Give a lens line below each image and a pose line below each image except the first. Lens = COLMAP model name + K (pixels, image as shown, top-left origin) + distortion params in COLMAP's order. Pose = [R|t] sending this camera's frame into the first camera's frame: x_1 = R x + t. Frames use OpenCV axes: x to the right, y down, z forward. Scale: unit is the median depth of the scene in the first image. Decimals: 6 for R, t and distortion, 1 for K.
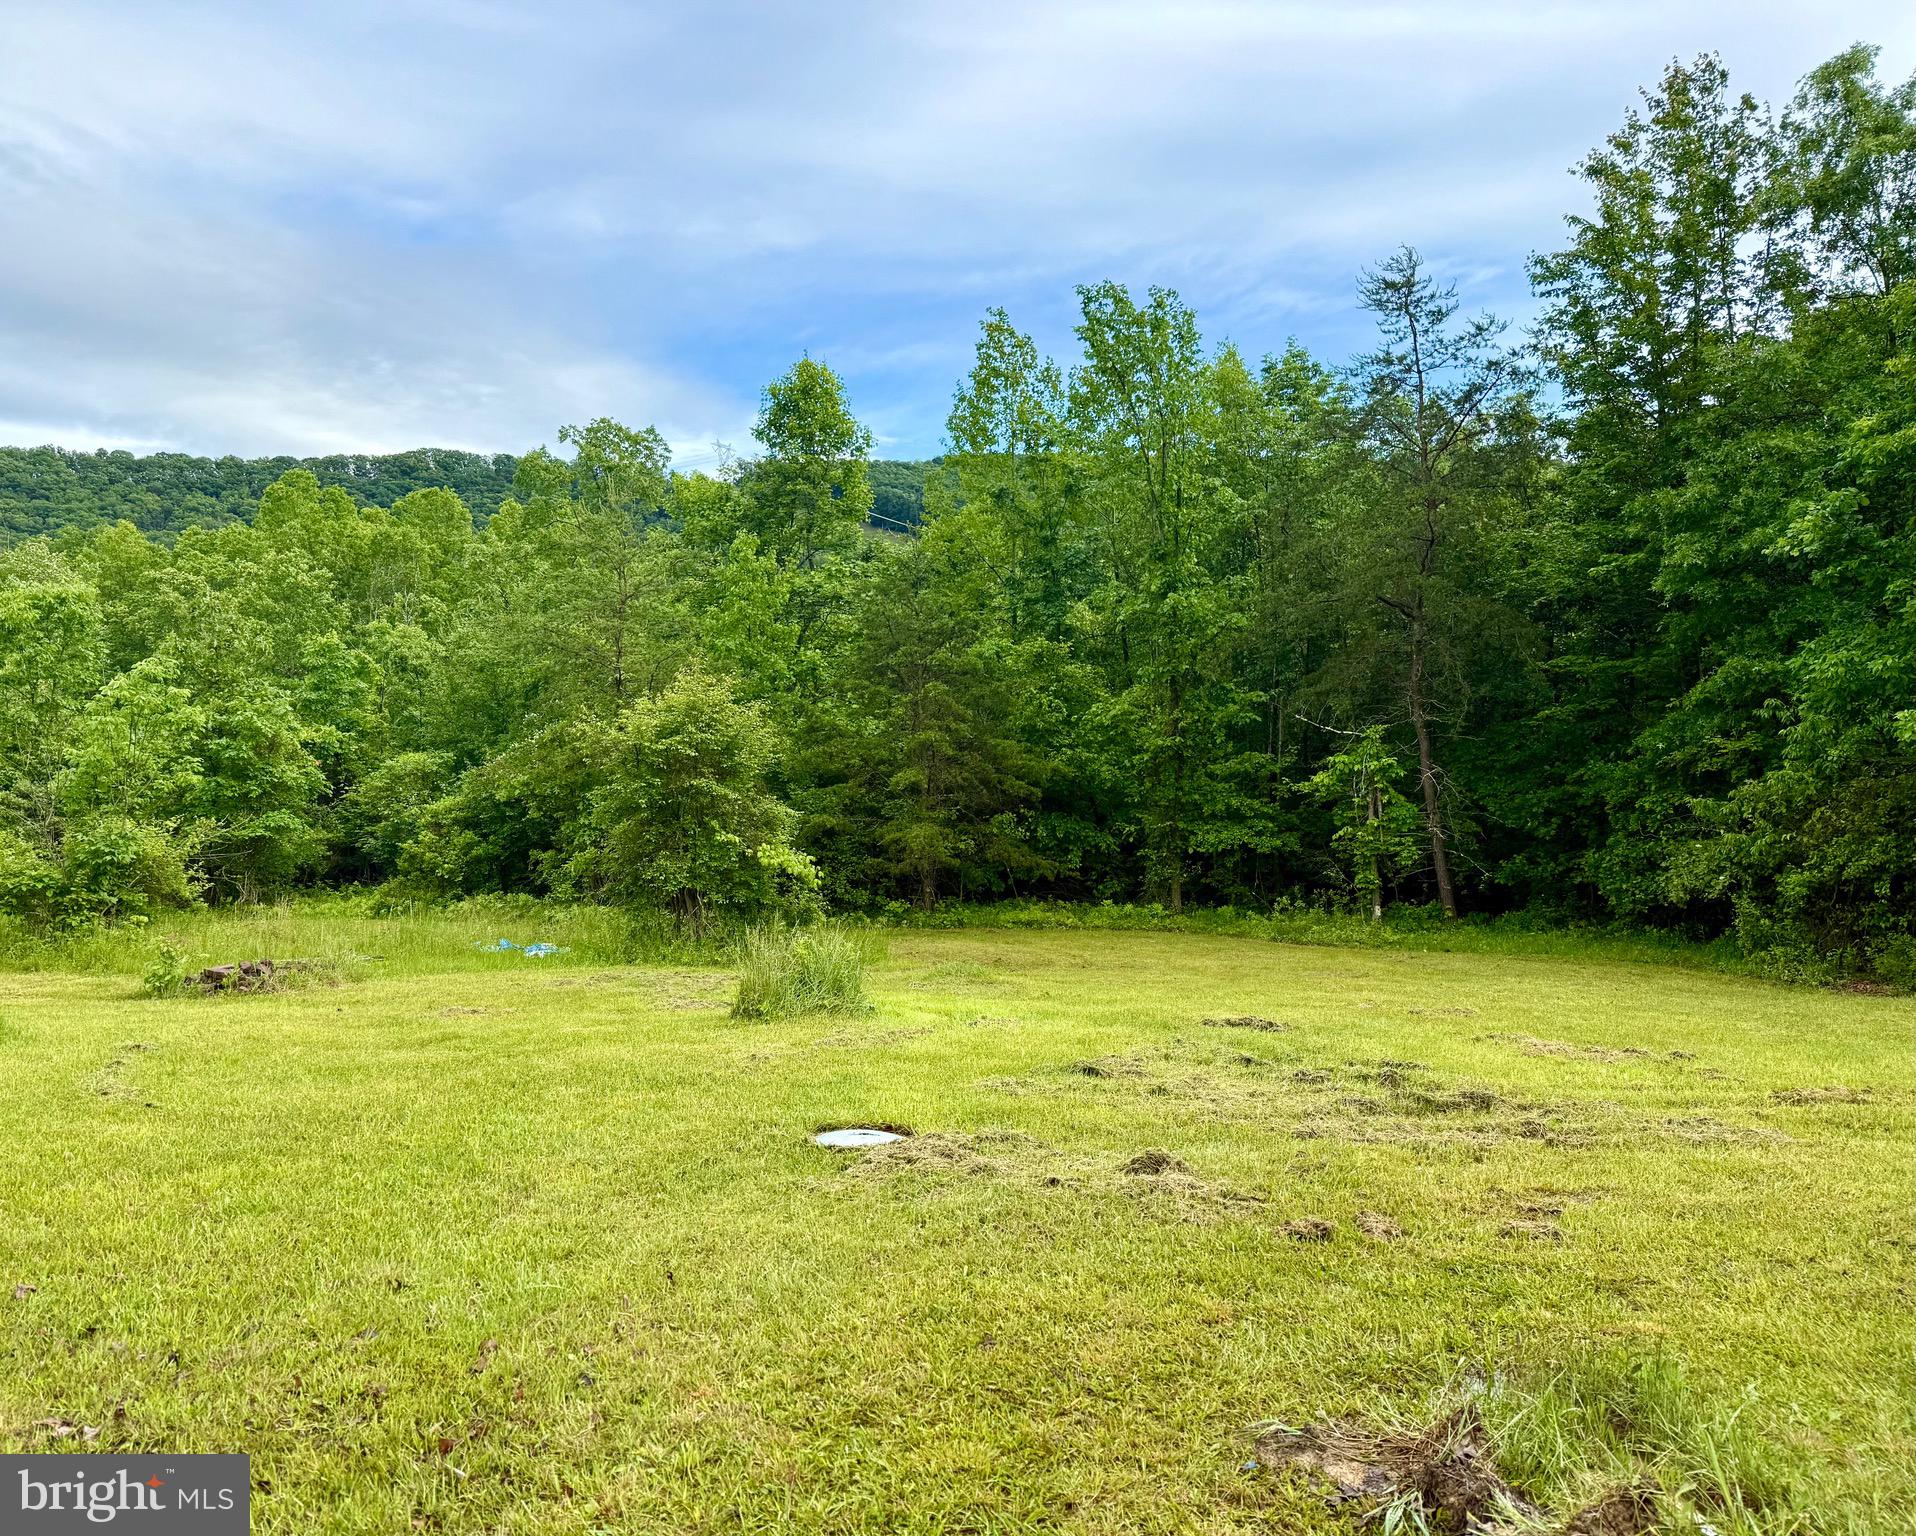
lens RADIAL K [[1425.6, 0, 888.8], [0, 1425.6, 788.2], [0, 0, 1]] dist [0.036092, -0.008417]
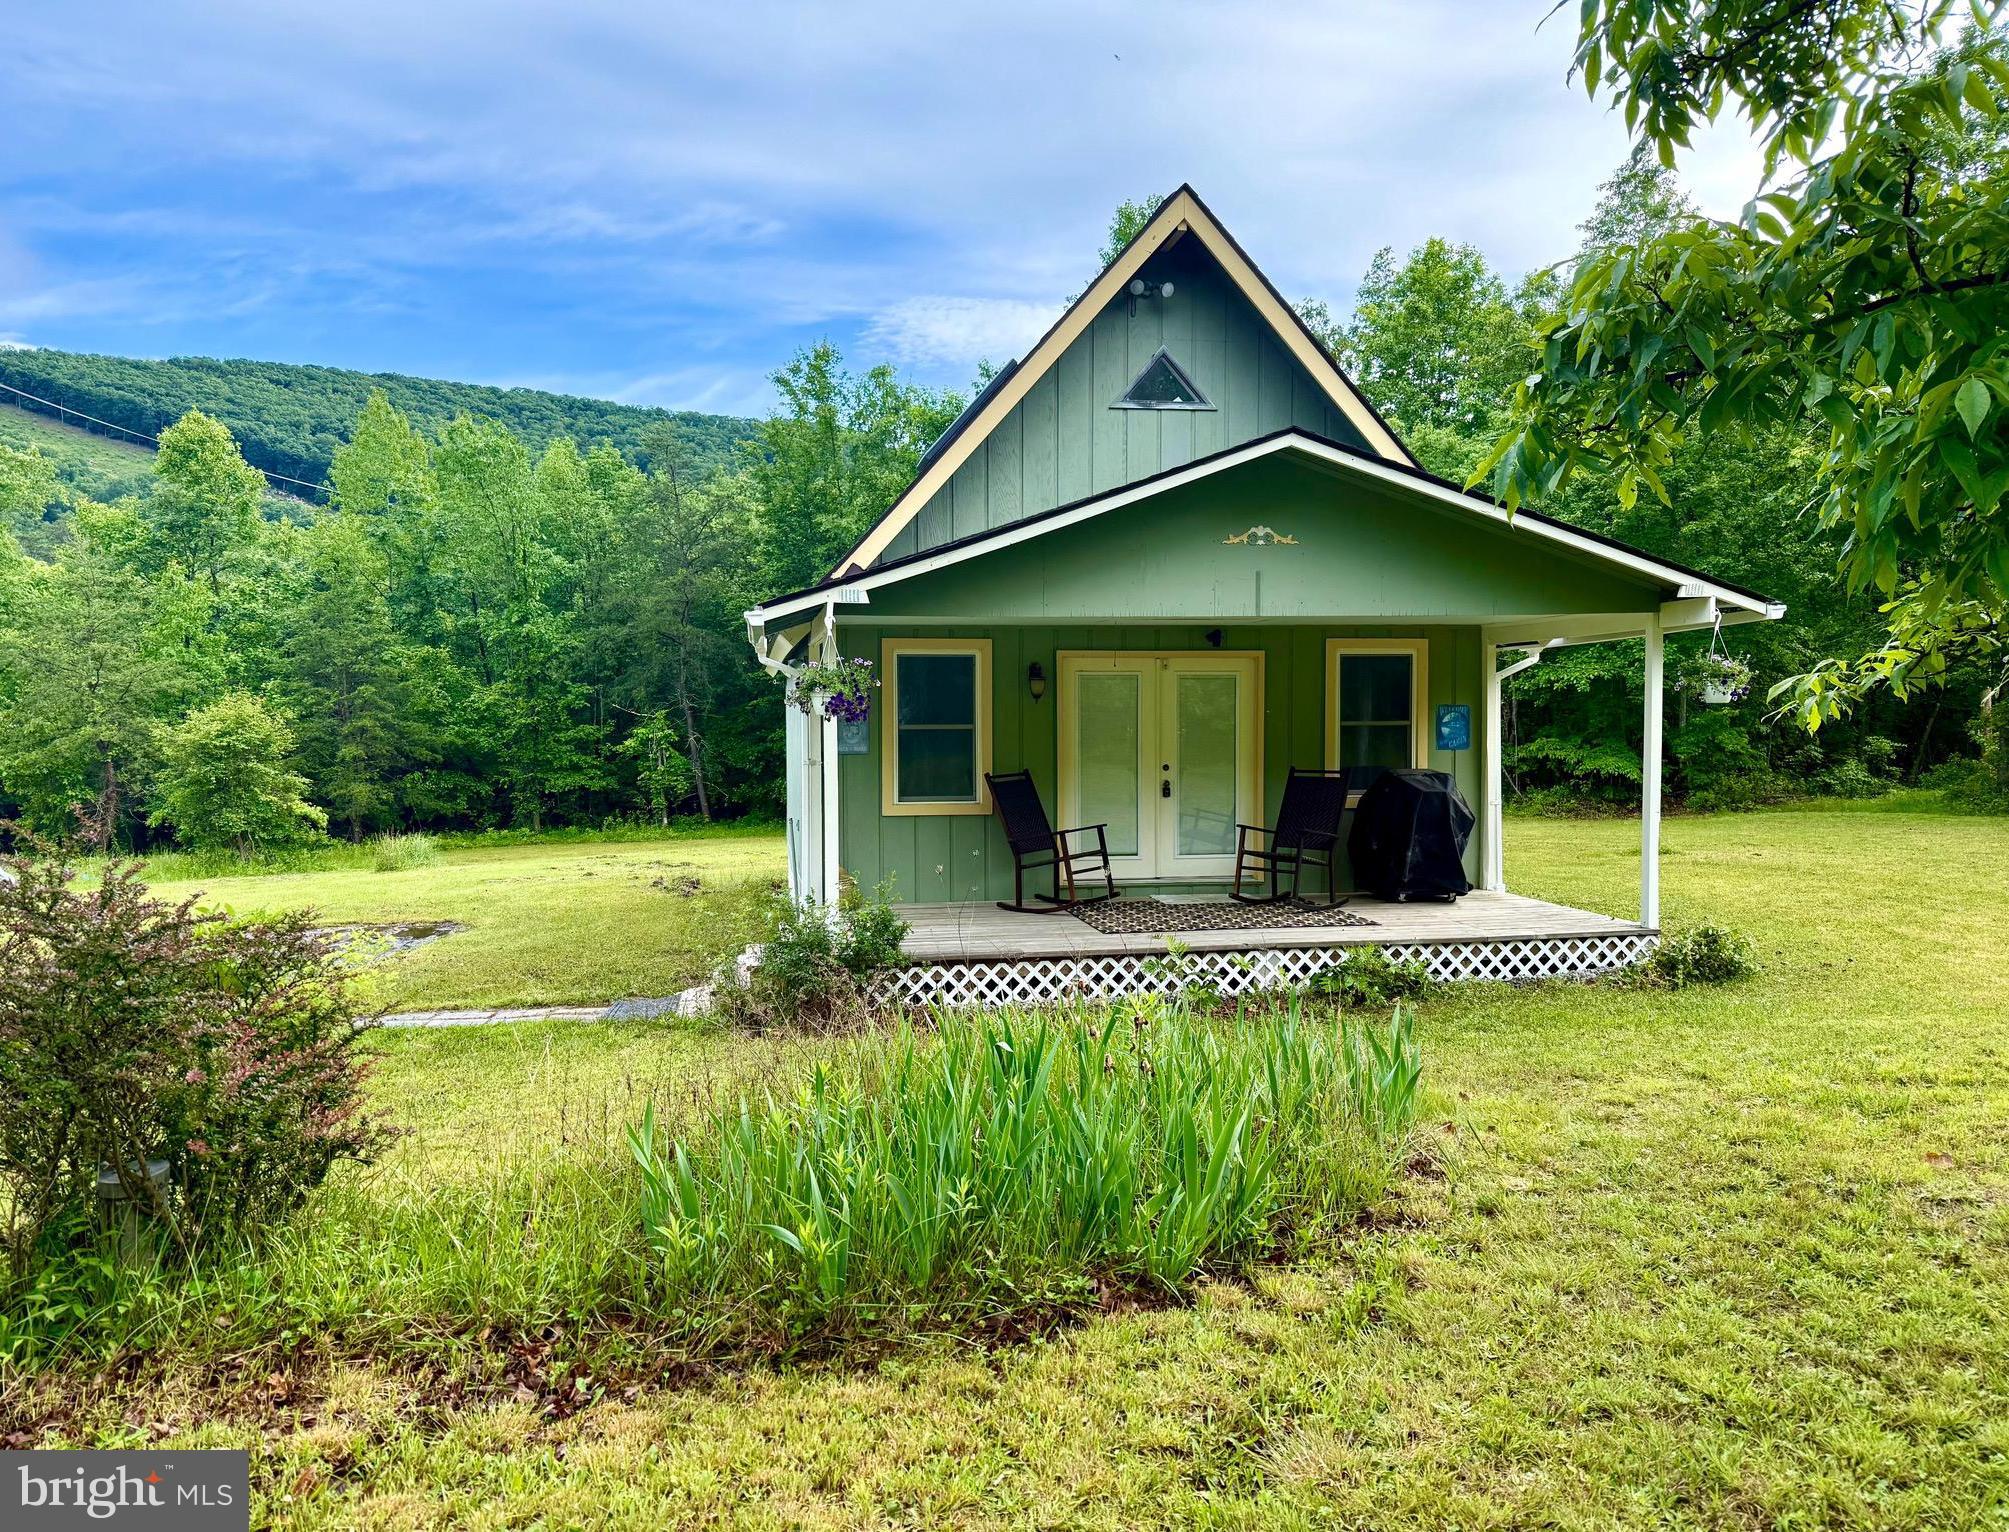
lens RADIAL K [[1513.5, 0, 995.4], [0, 1513.5, 779.9], [0, 0, 1]] dist [0.099508, -0.006931]
pose [[0.863403, -0.048860, 0.502143, -0.194401], [0.030522, 0.998535, 0.044680, -0.027040], [-0.503590, -0.023250, 0.863630, -0.654475]]
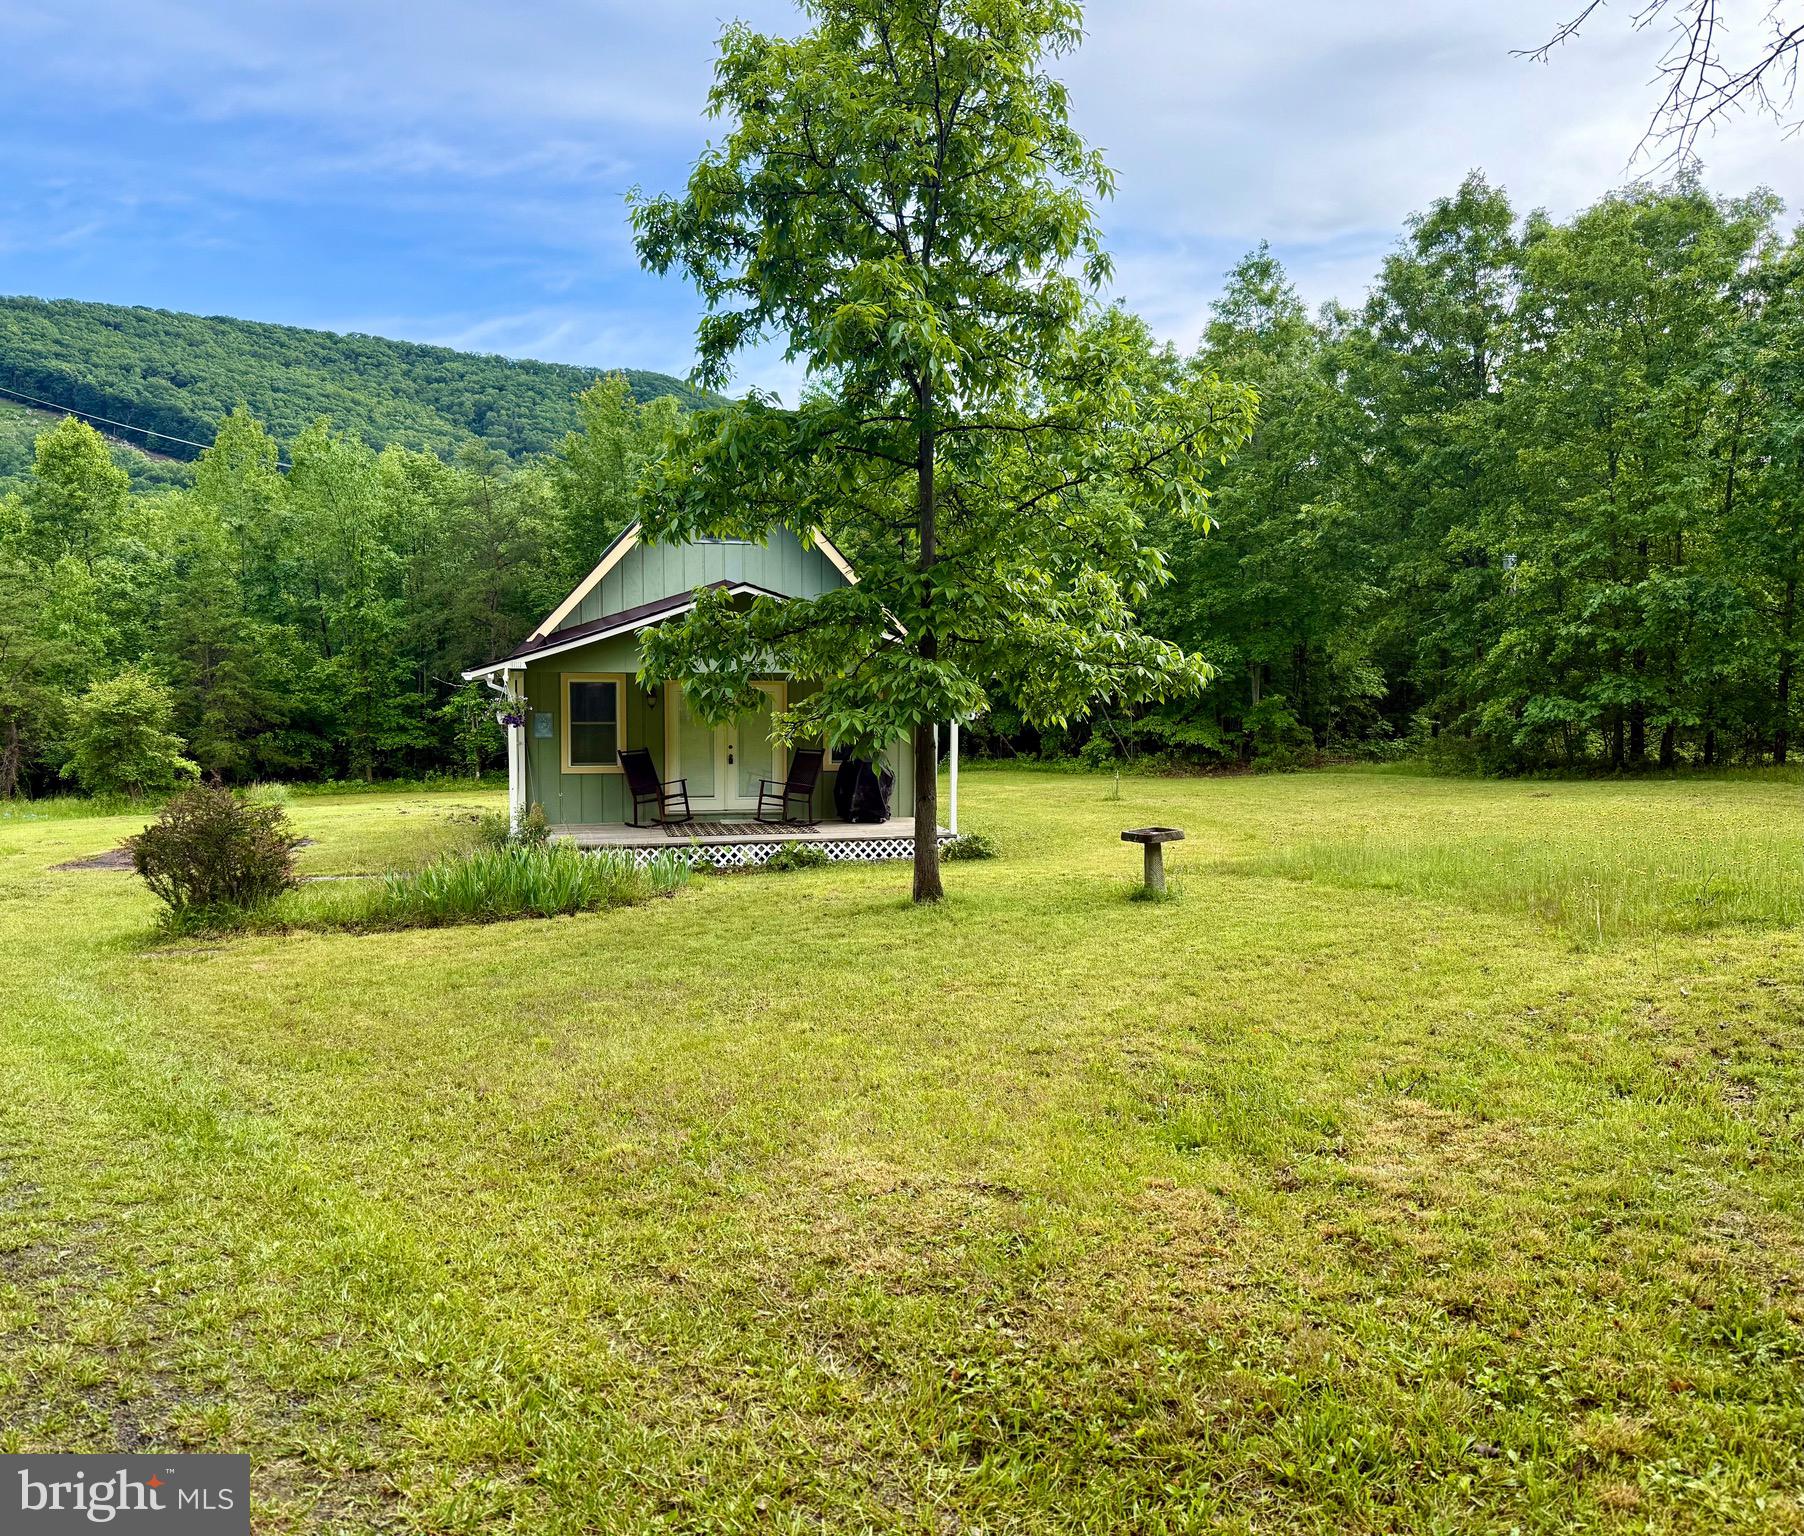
lens RADIAL K [[1534.6, 0, 908.5], [0, 1534.6, 753.8], [0, 0, 1]] dist [0.060238, -0.002487]
pose [[0.841758, -0.049027, 0.537625, -0.278980], [0.020889, 0.998080, 0.058310, -0.050857], [-0.539451, -0.037852, 0.841166, -1.023193]]
